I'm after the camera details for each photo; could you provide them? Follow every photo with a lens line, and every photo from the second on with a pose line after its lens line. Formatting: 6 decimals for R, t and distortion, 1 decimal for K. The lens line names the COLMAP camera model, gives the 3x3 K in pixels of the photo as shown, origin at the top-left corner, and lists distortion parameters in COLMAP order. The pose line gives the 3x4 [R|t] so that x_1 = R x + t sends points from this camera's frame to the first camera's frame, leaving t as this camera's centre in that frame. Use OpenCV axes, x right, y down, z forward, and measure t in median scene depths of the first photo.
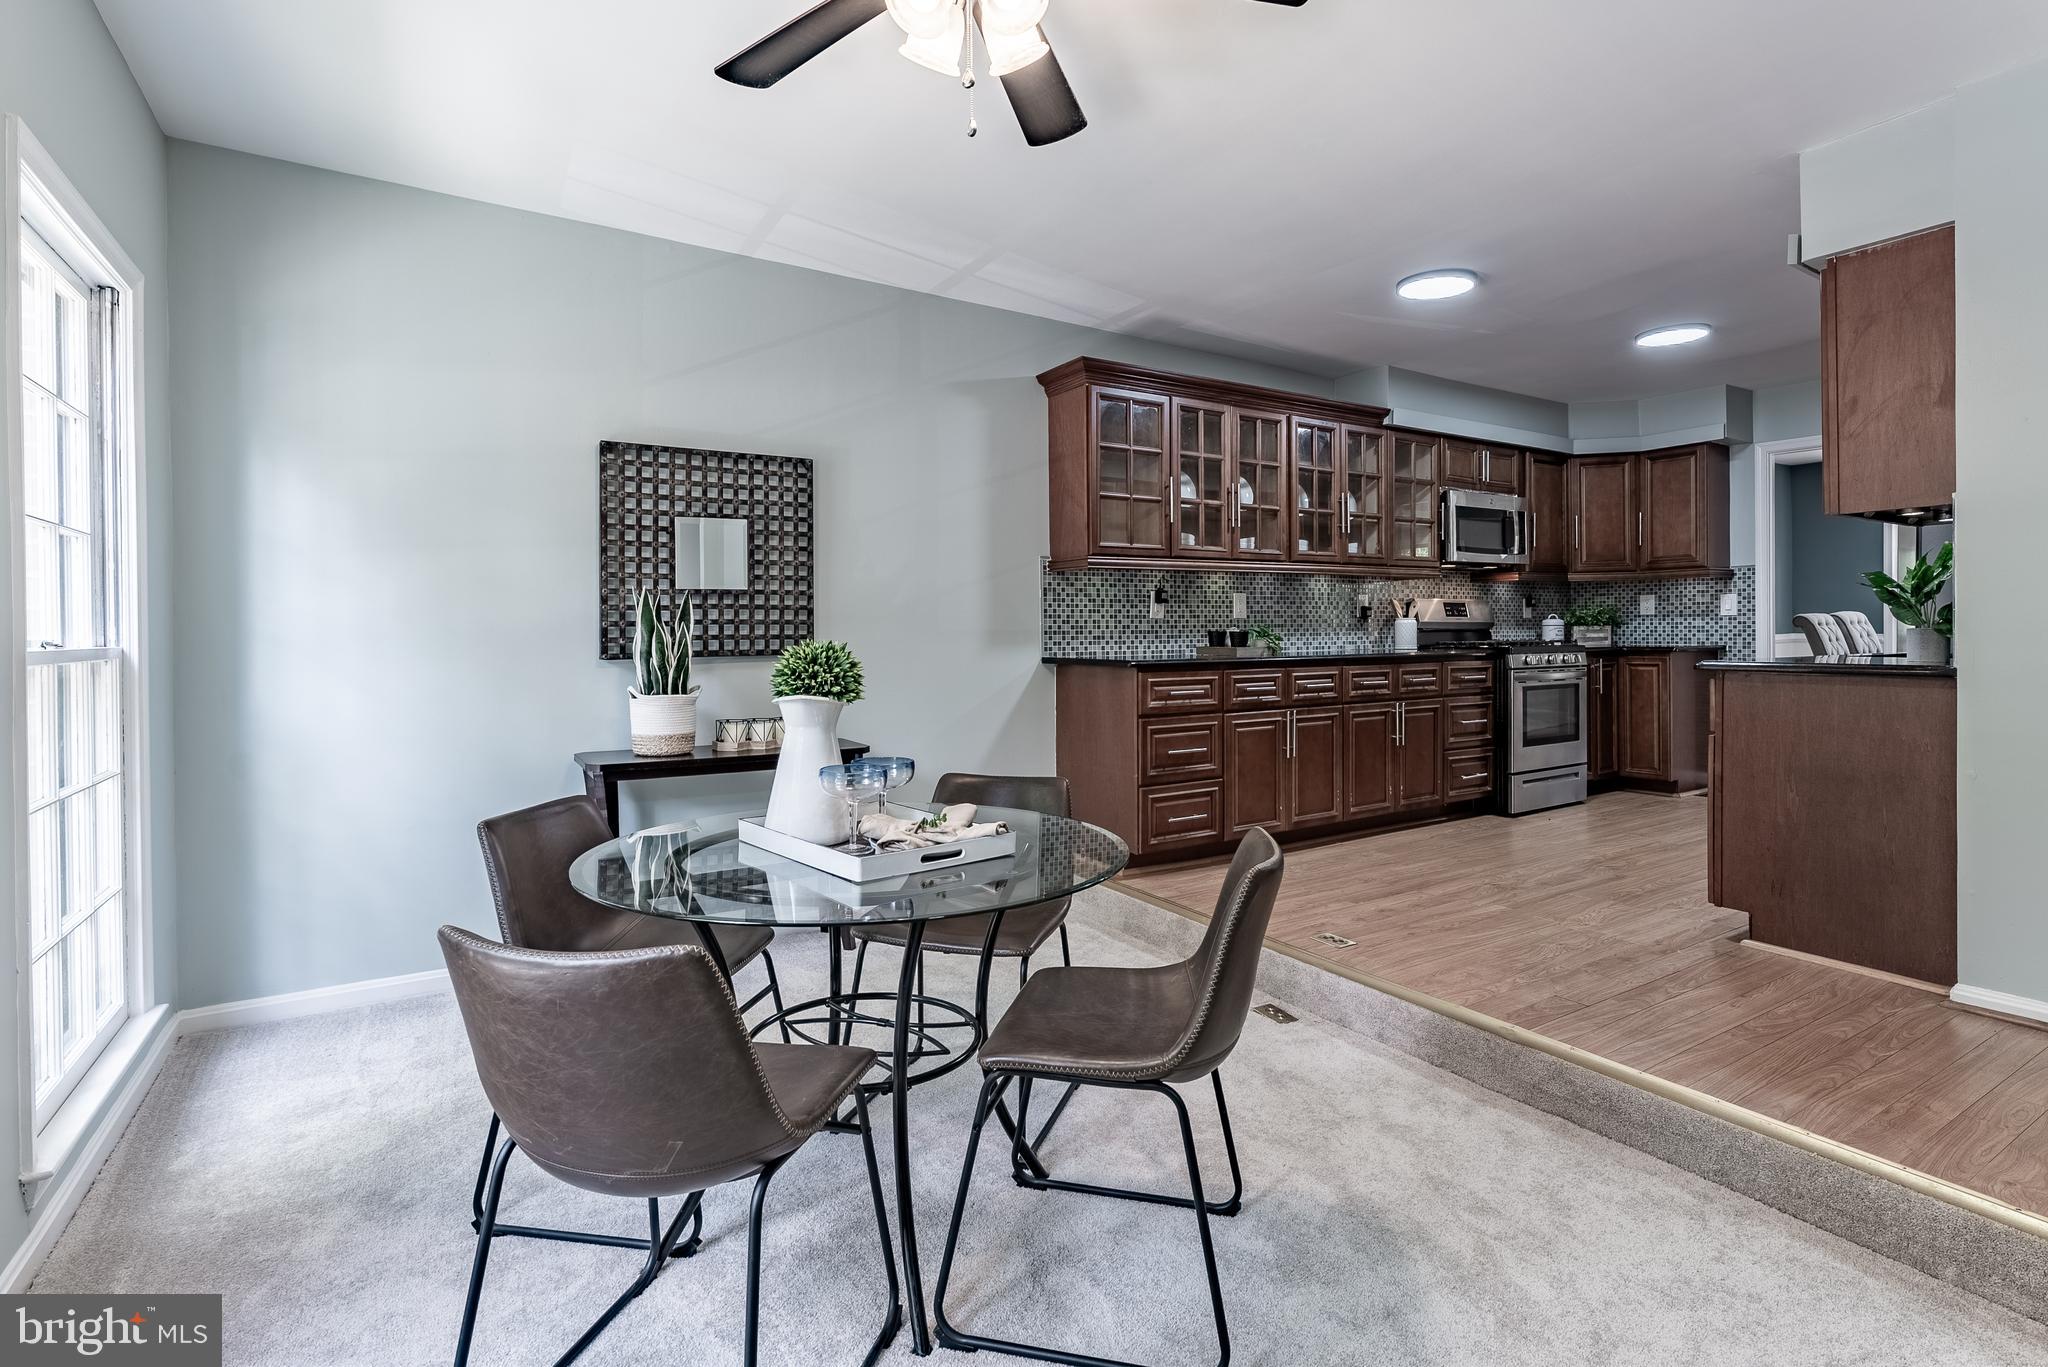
lens RADIAL K [[943.0, 0, 1050.5], [0, 943.0, 648.3], [0, 0, 1]] dist [0.000382, -0.000665]
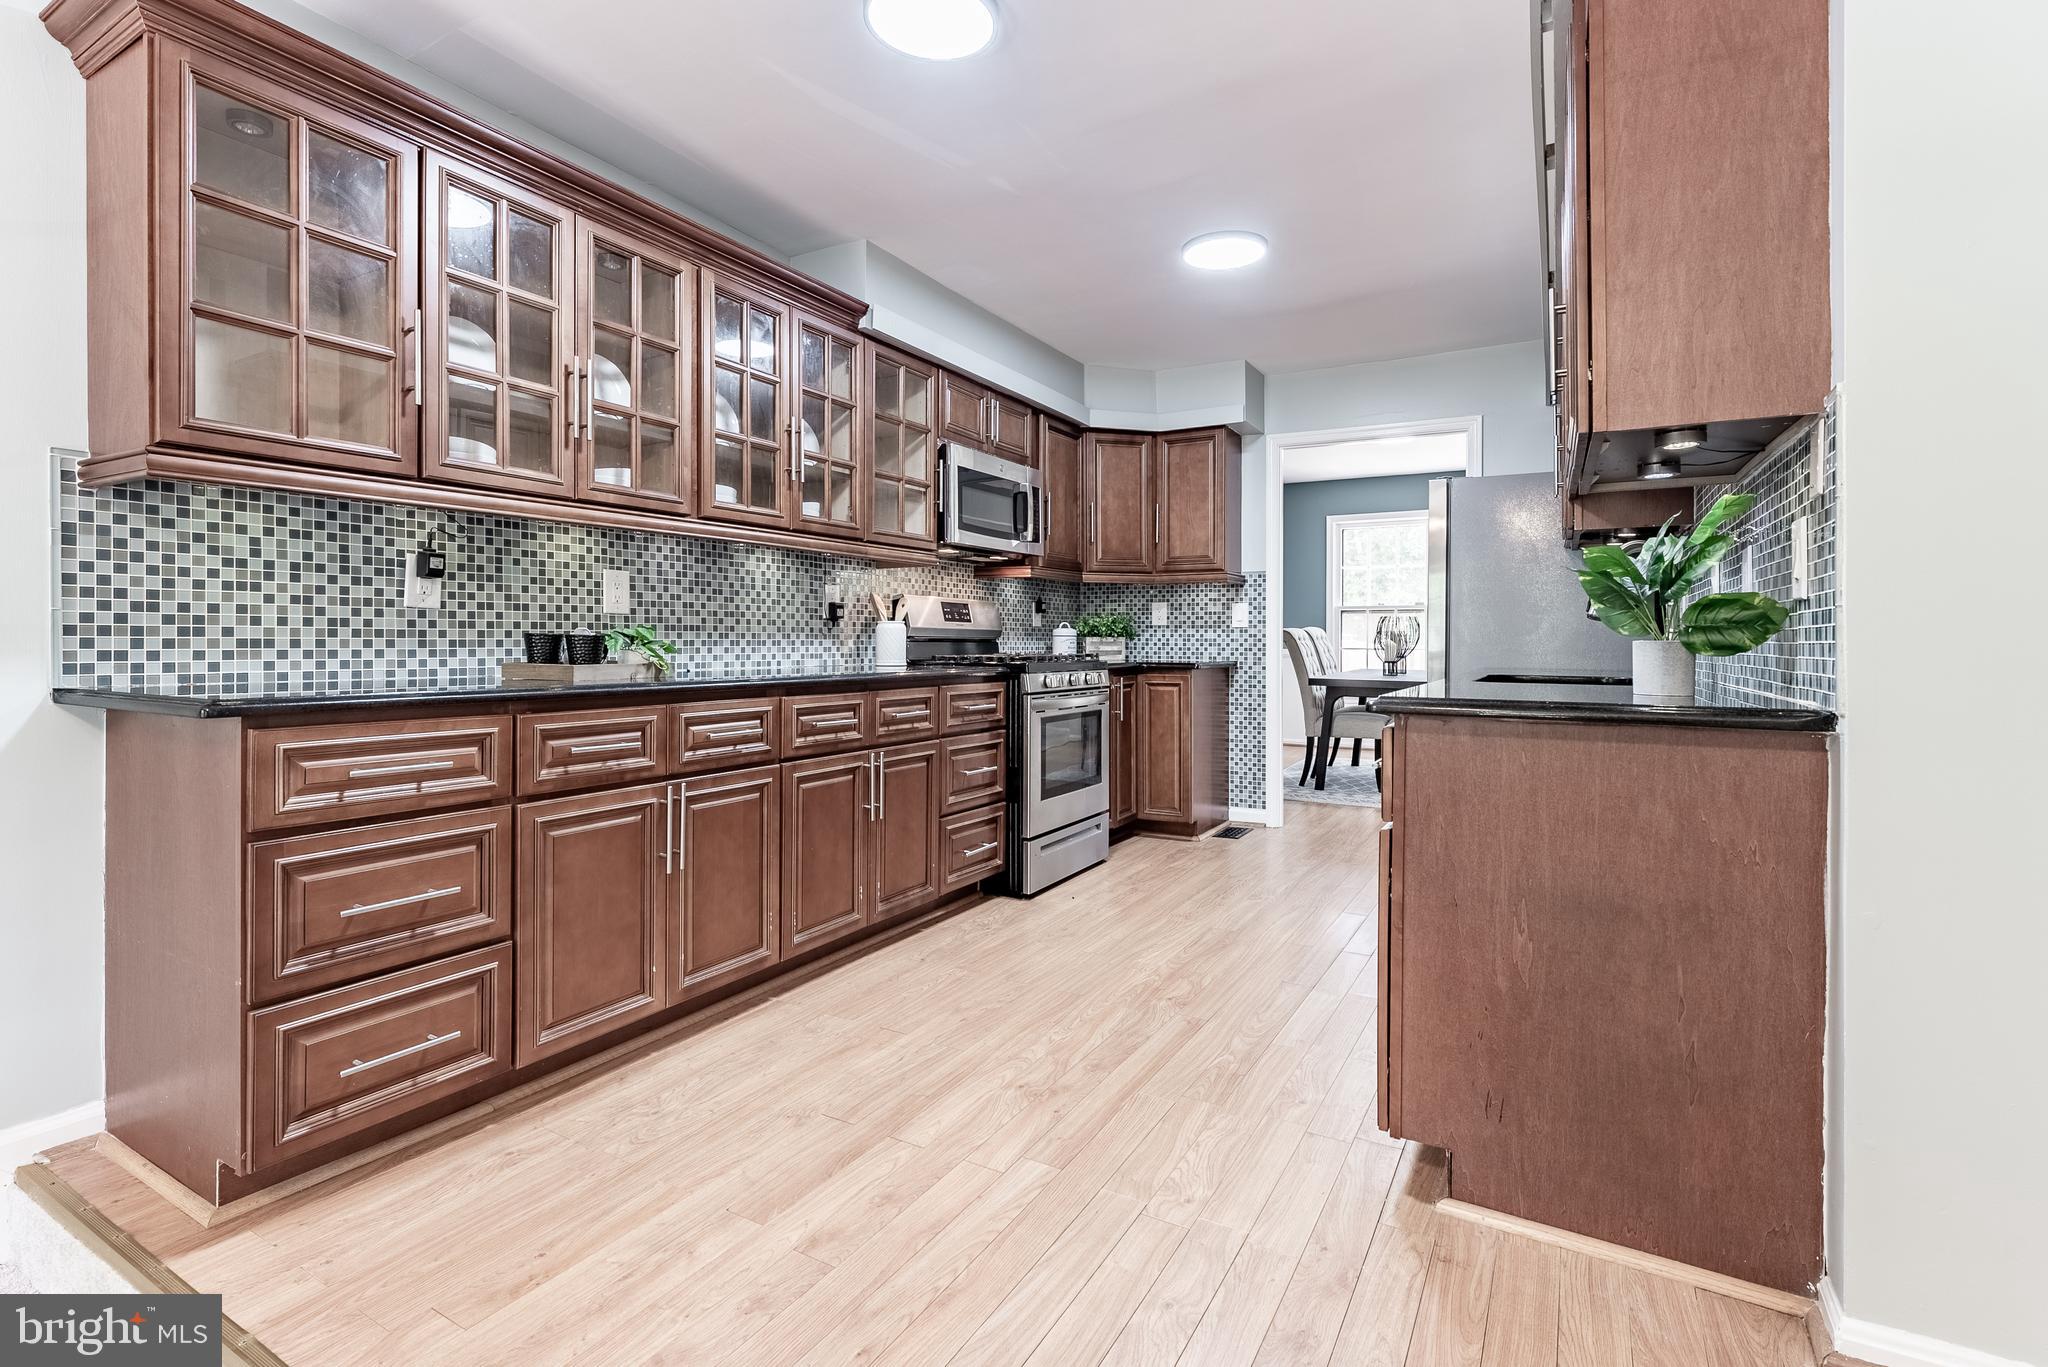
lens RADIAL K [[943.0, 0, 1017.5], [0, 943.0, 650.8], [0, 0, 1]] dist [0.000382, -0.000665]
pose [[0.889351, 0.007807, 0.457159, 0.154096], [-0.003848, 0.999947, -0.009589, -0.004160], [-0.457209, 0.006768, 0.889333, 0.368004]]
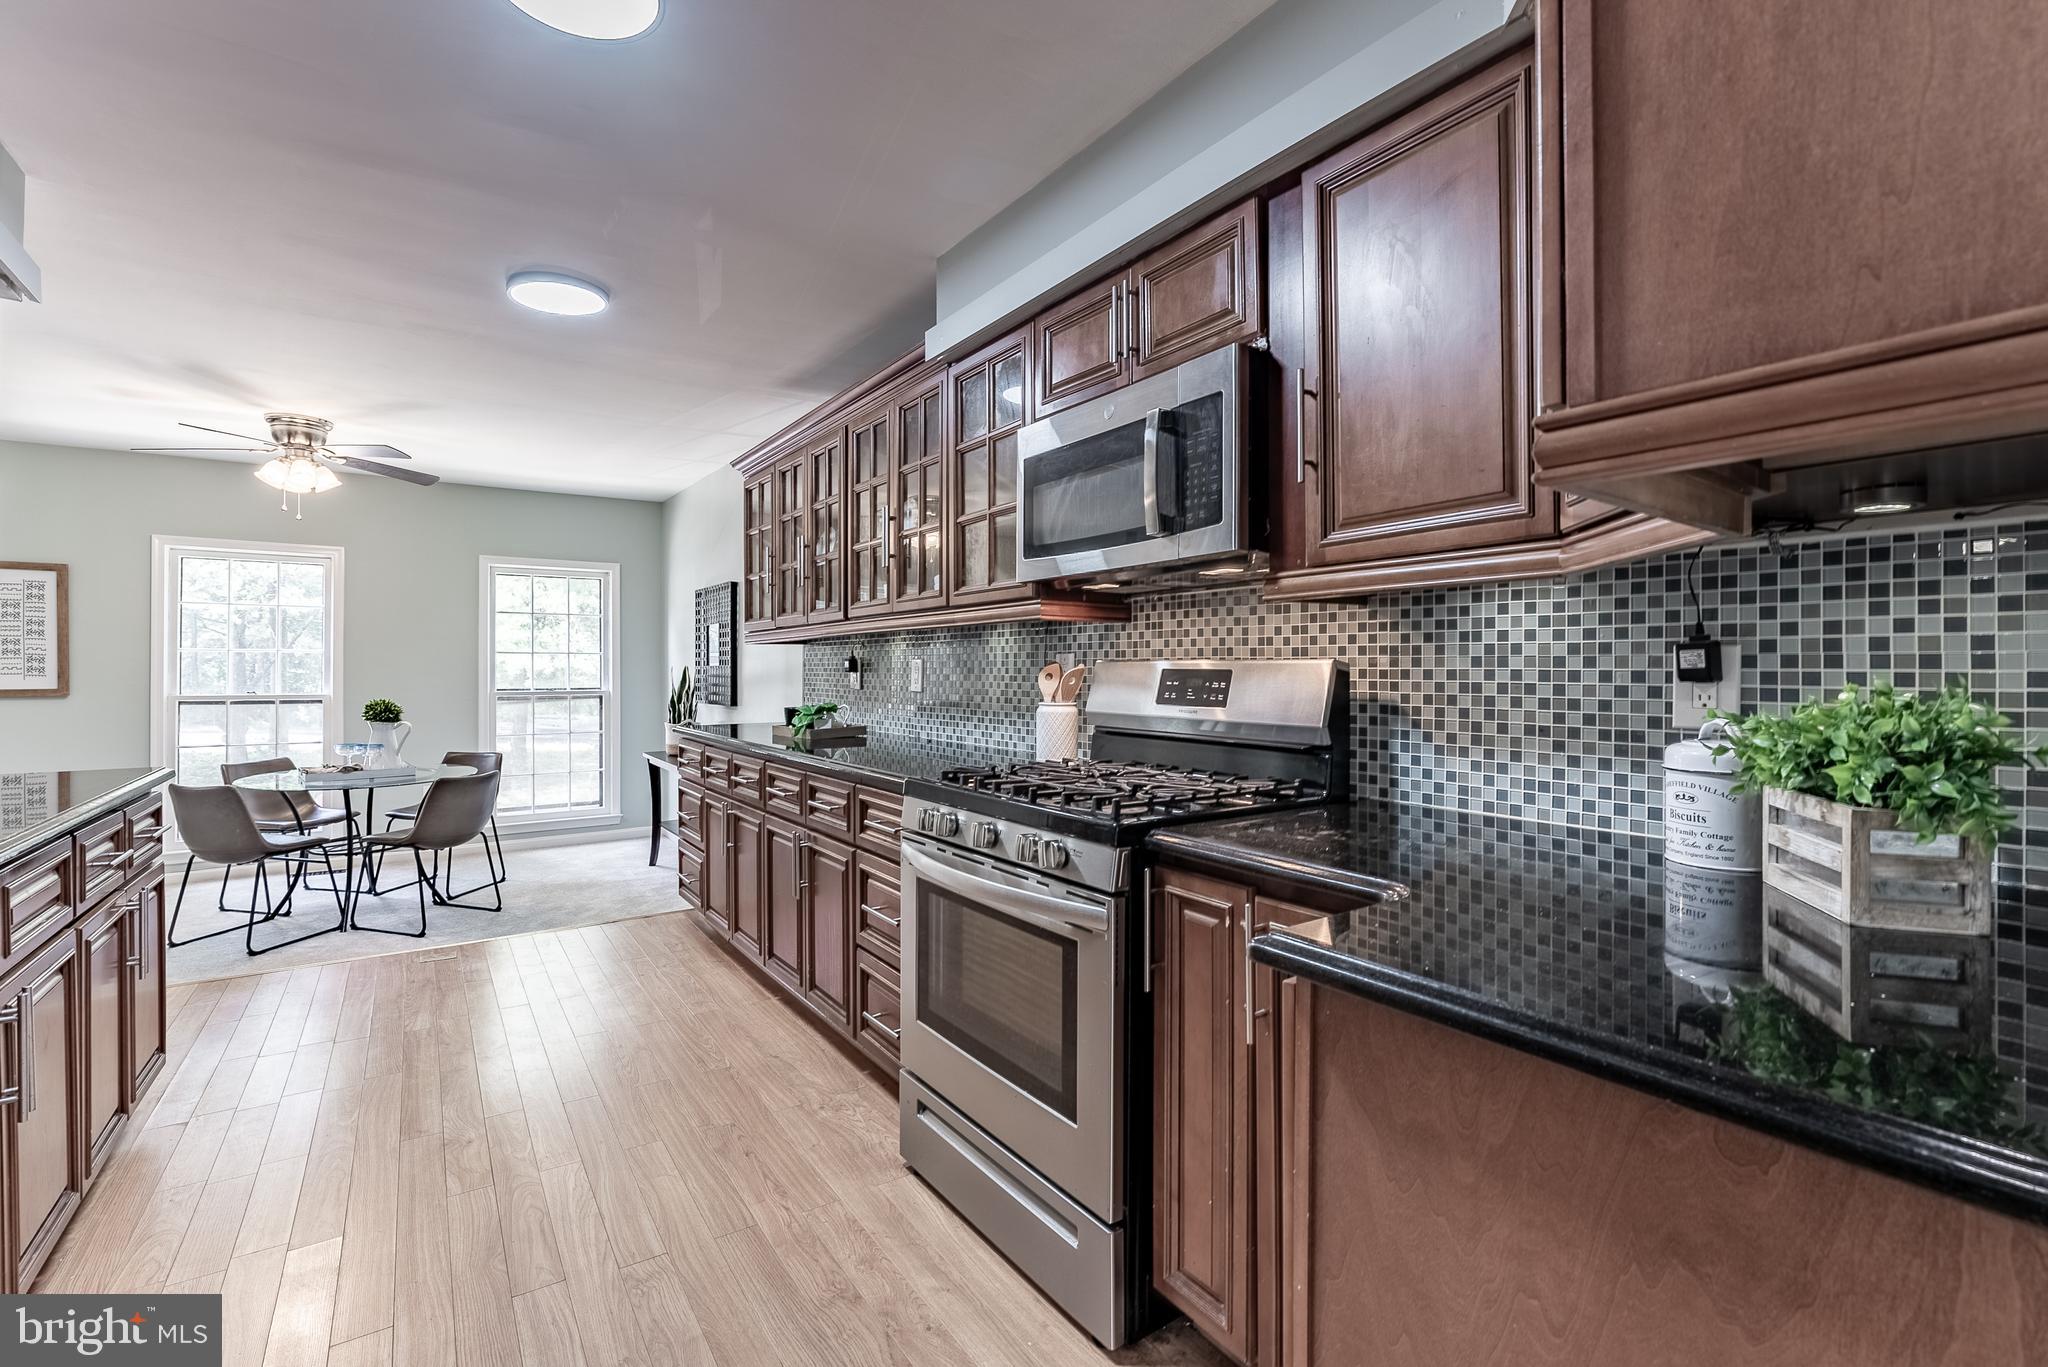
lens RADIAL K [[889.2, 0, 1024.4], [0, 889.2, 665.9], [0, 0, 1]] dist [-0.011926, -0.000137]
pose [[0.043947, 0.007012, -0.999009, 0.916334], [-0.016605, 0.999842, 0.006288, -0.058424], [0.998896, 0.016313, 0.044057, 1.047689]]
